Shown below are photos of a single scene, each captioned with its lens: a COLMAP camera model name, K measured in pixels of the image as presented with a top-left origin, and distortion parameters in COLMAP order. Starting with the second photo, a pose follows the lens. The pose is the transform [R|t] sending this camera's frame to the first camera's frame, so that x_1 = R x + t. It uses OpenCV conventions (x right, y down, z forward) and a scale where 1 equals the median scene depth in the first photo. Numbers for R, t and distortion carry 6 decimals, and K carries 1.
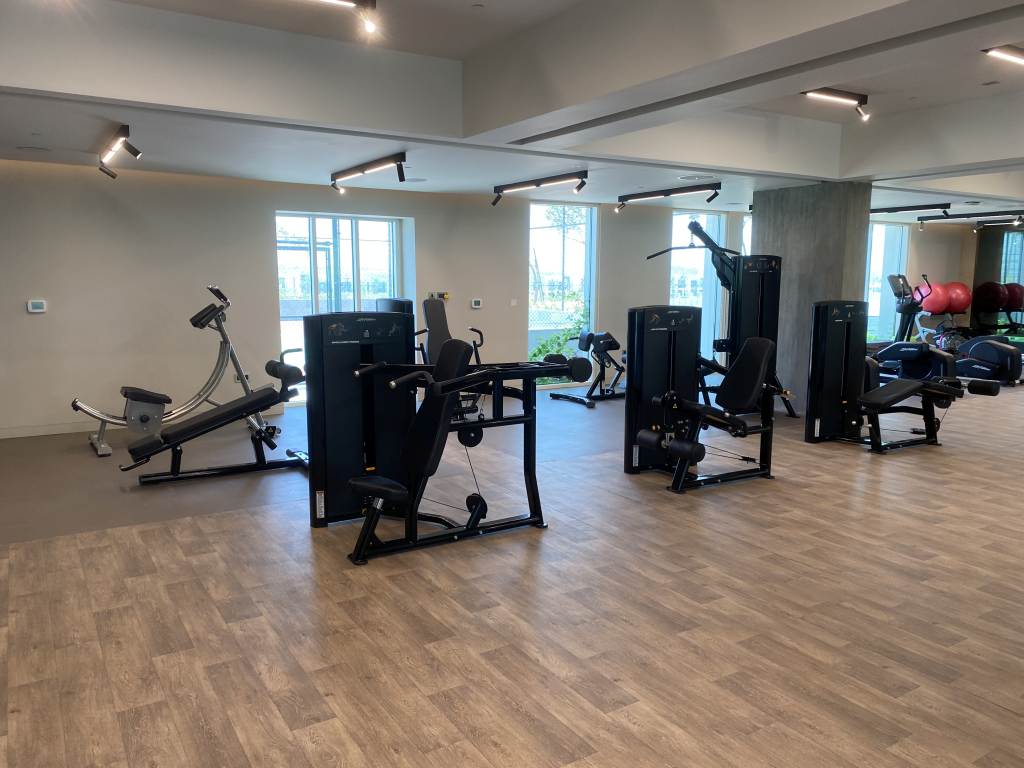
lens RADIAL K [[784.1, 0, 515.0], [0, 784.1, 373.6], [0, 0, 1]] dist [0.035764, -0.035654]
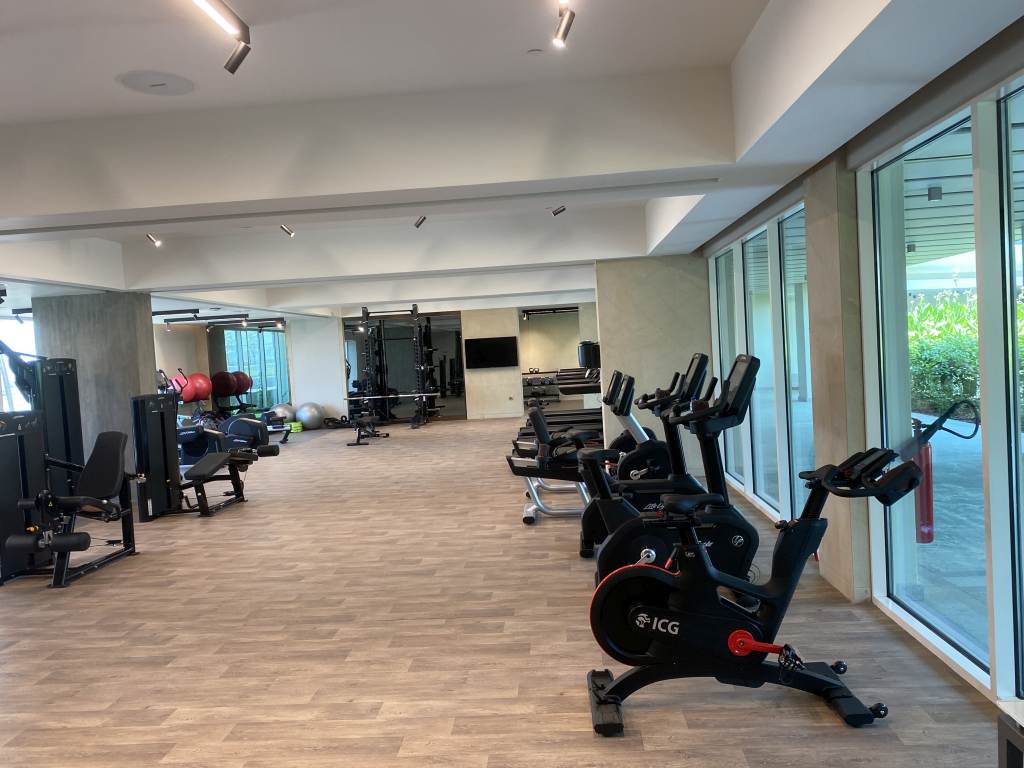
lens RADIAL K [[784.1, 0, 504.4], [0, 784.1, 376.1], [0, 0, 1]] dist [0.035764, -0.035654]
pose [[0.597817, -0.065992, 0.798911, -0.244726], [0.158151, 0.986728, -0.036836, 0.006008], [-0.785877, 0.148370, 0.600320, -0.127808]]
